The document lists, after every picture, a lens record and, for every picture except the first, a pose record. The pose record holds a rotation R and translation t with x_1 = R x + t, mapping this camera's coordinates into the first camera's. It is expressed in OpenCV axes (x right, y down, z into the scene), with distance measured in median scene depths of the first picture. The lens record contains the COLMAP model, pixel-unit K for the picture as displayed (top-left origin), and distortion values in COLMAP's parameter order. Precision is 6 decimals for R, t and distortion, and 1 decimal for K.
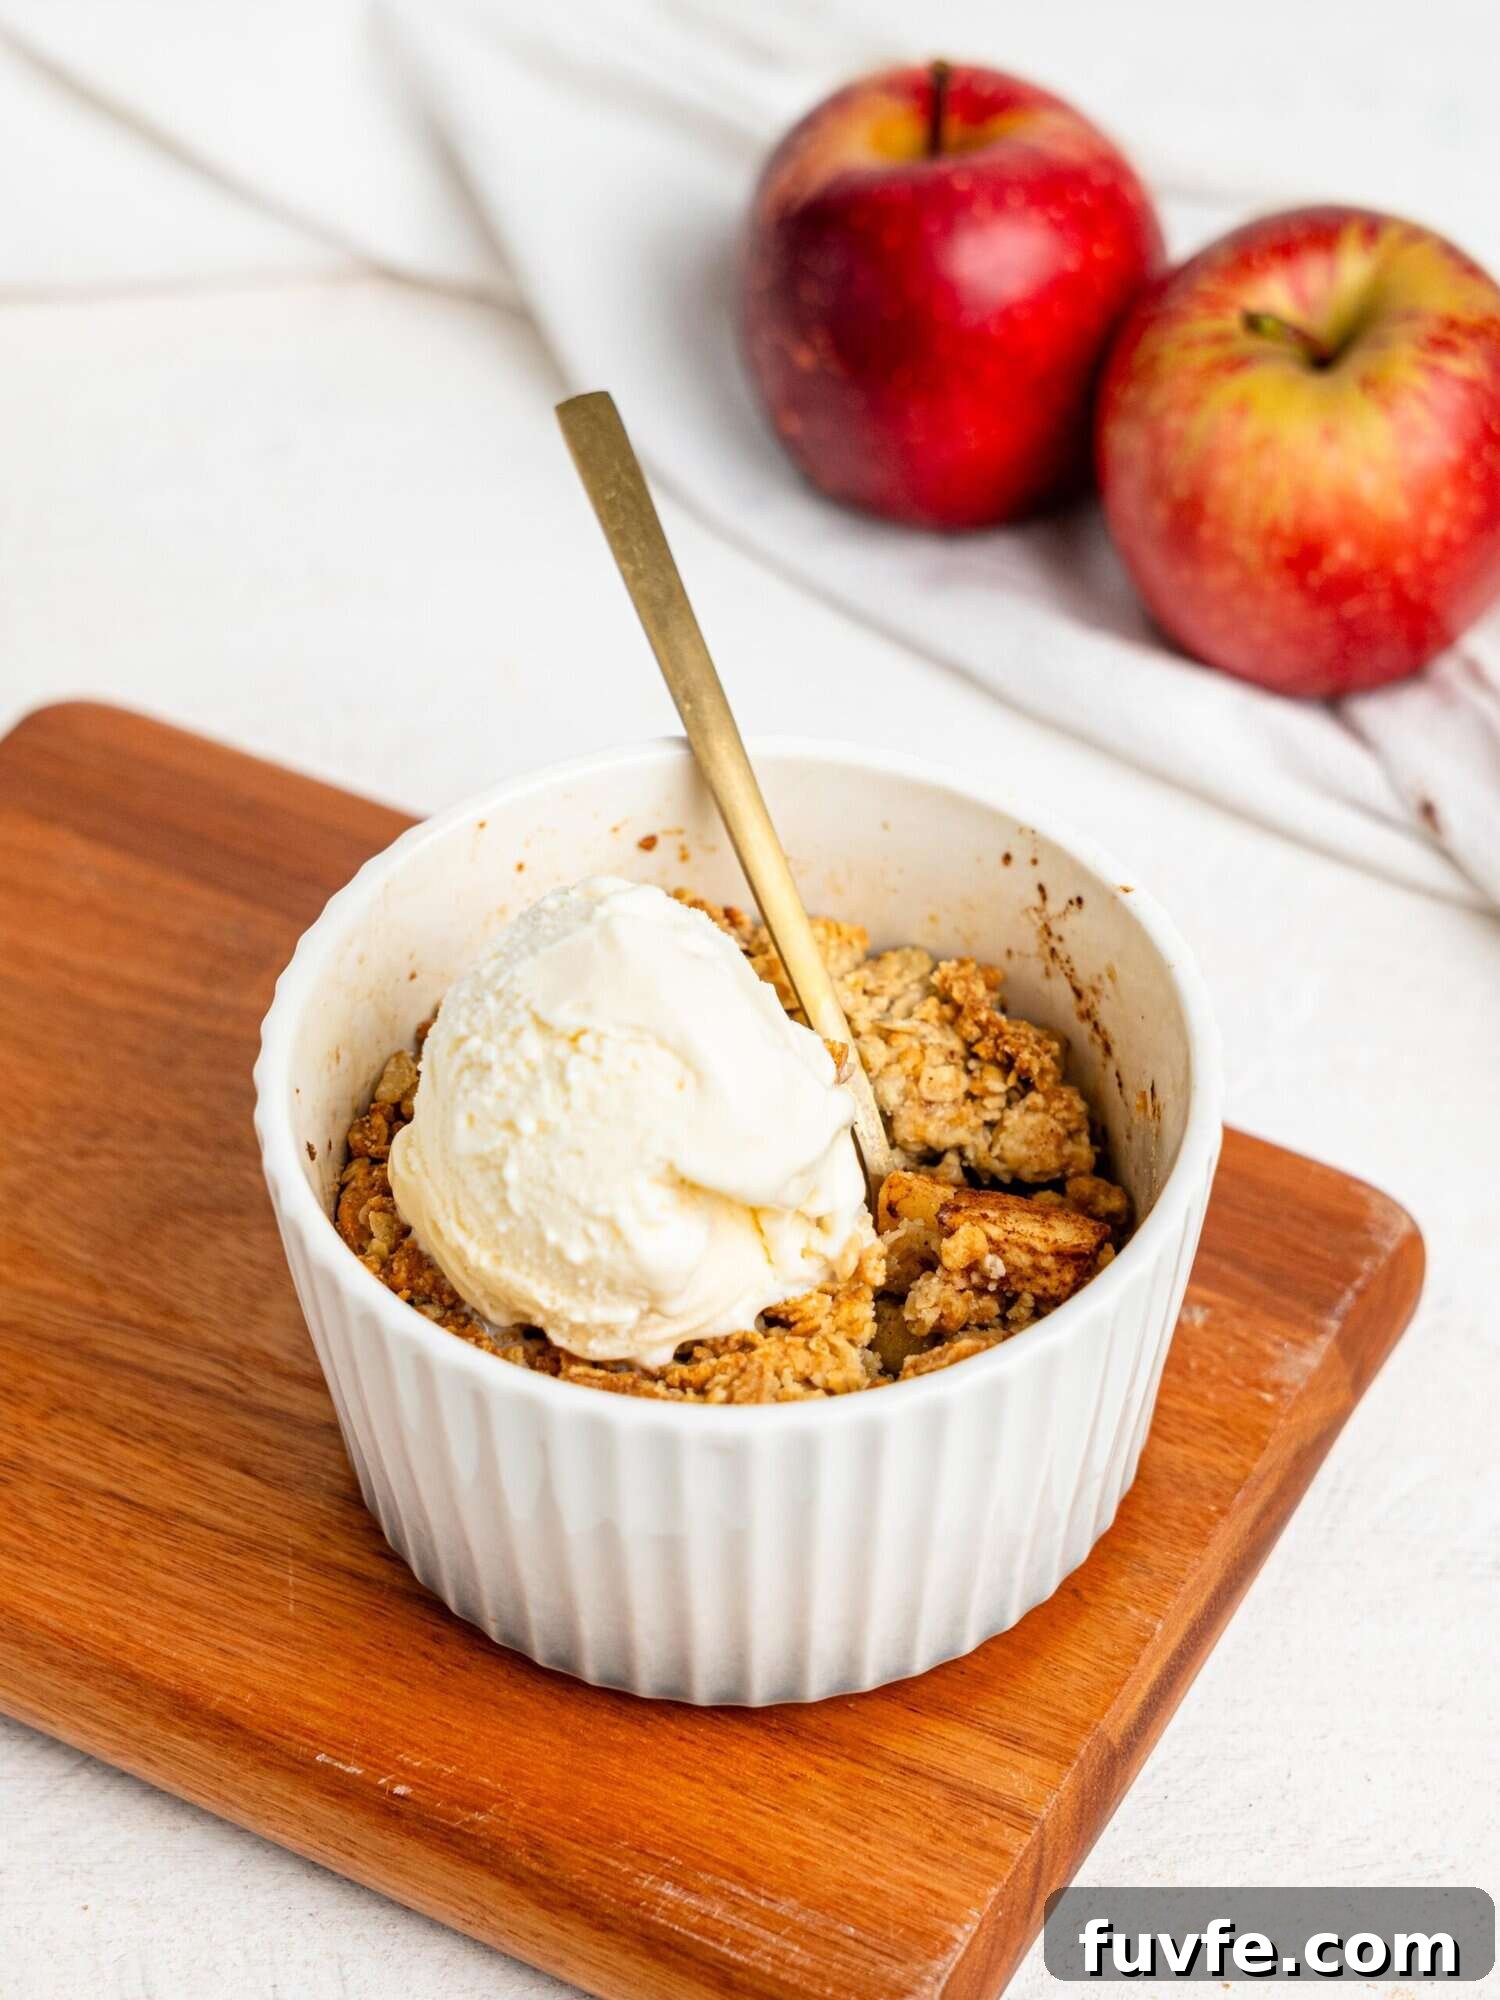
lens RADIAL K [[4671.2, 0, 697.6], [0, 4671.2, 1011.8], [0, 0, 1]] dist [0.129070, 0.000000]
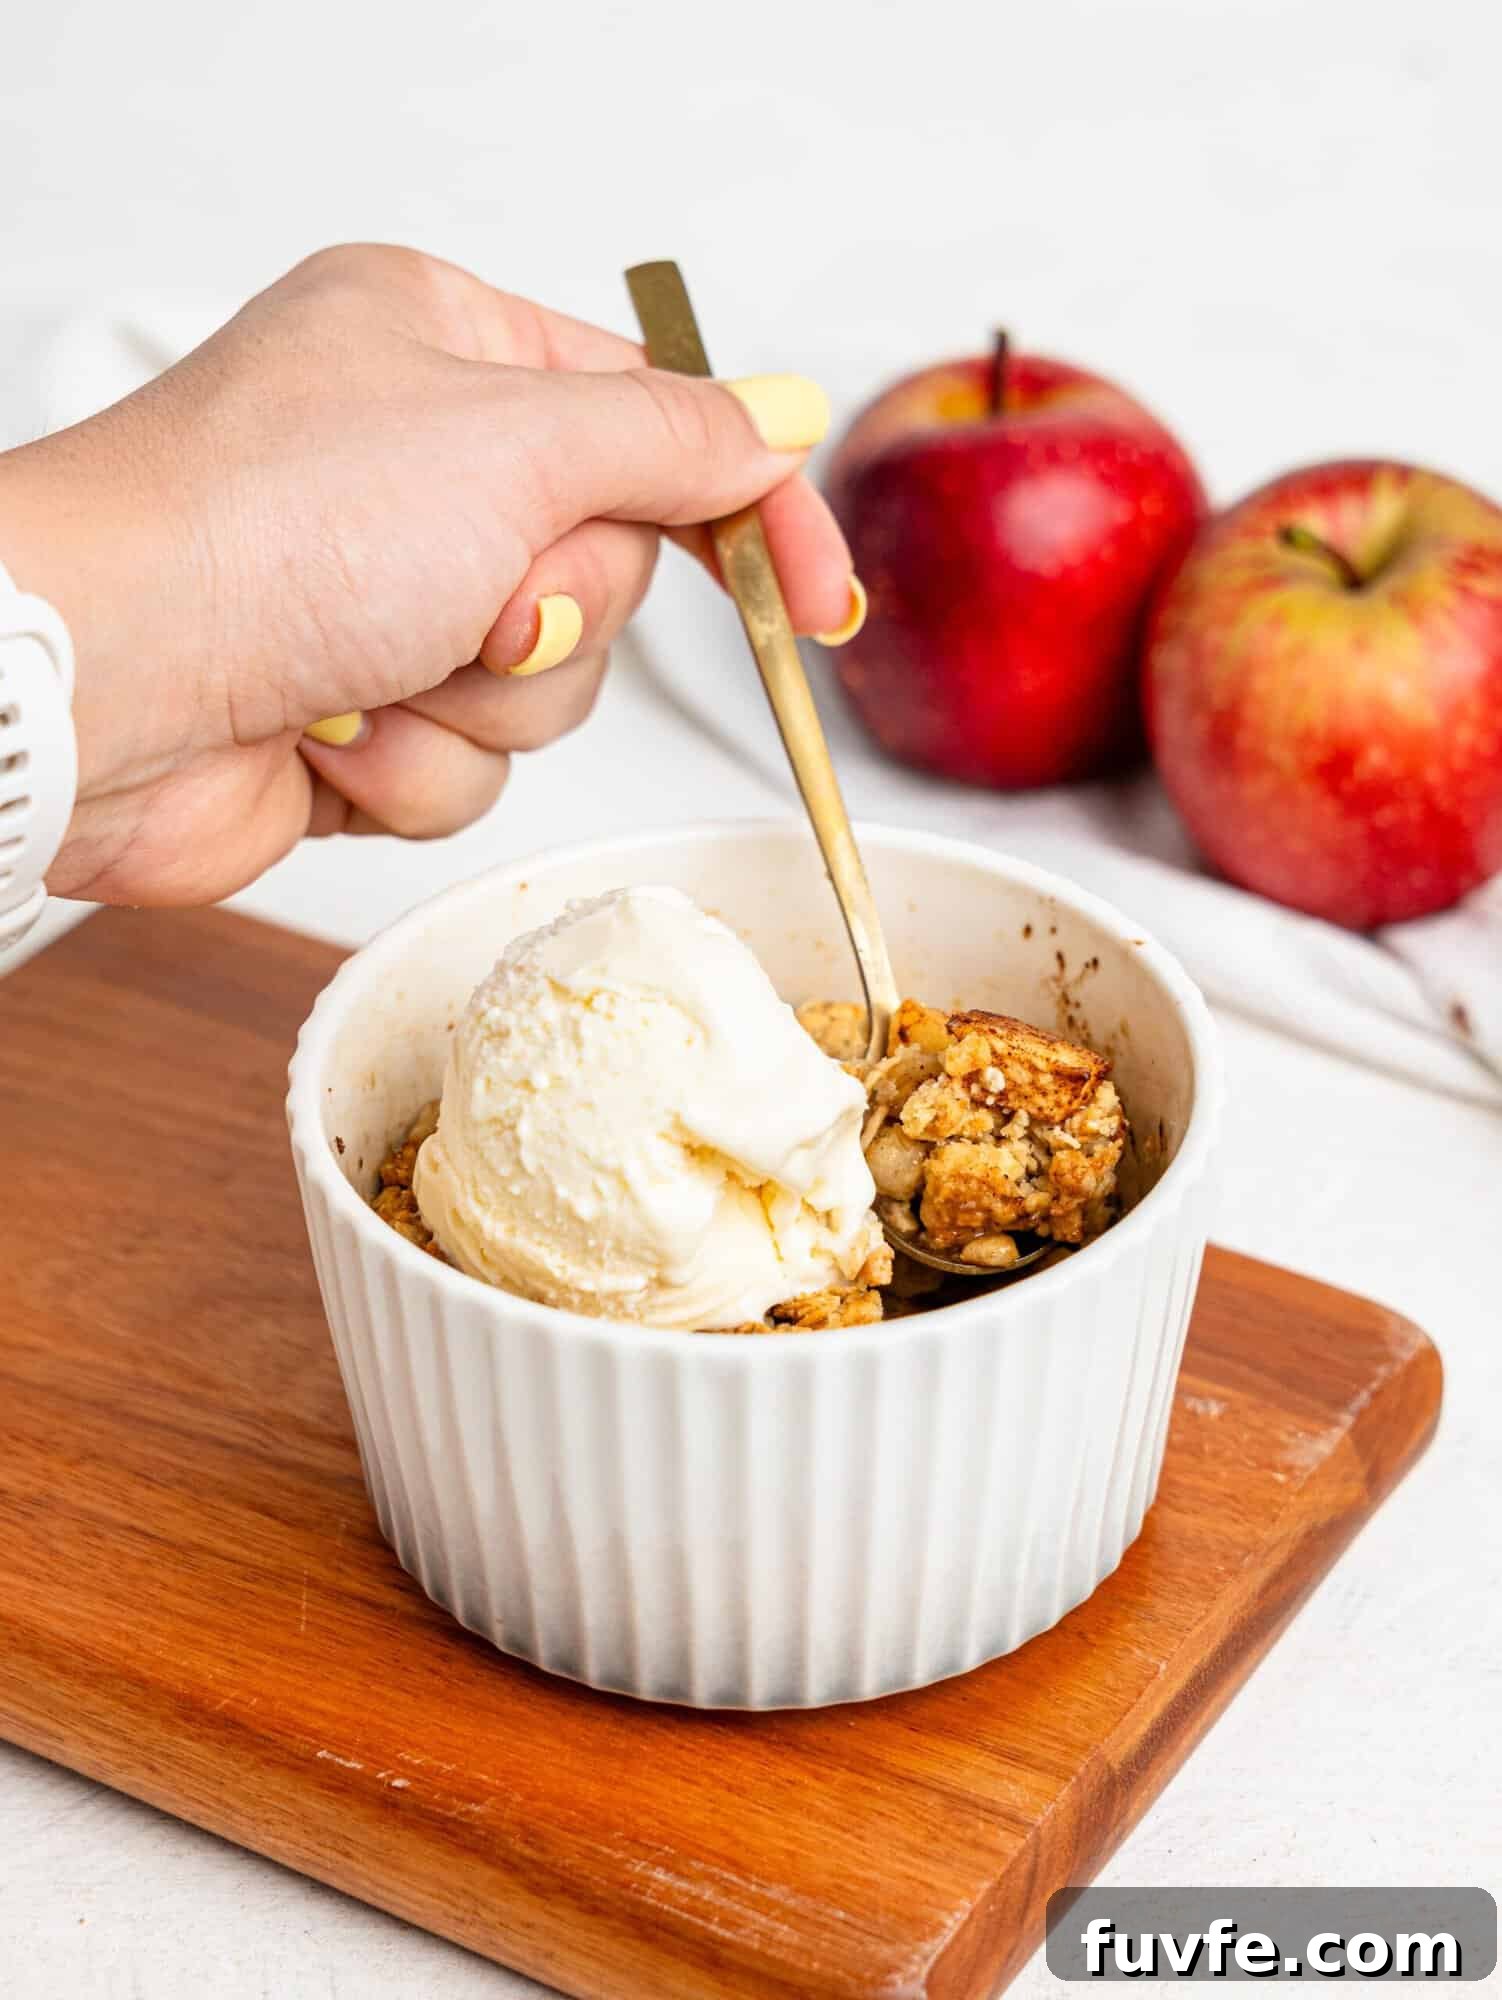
lens RADIAL K [[4671.2, 0, 723.1], [0, 4671.2, 1001.3], [0, 0, 1]] dist [0.129070, 0.000000]
pose [[0.999181, 0.023766, -0.032740, 0.033589], [-0.029641, 0.980825, -0.192621, 0.186102], [0.027534, 0.193434, 0.980727, -0.013592]]
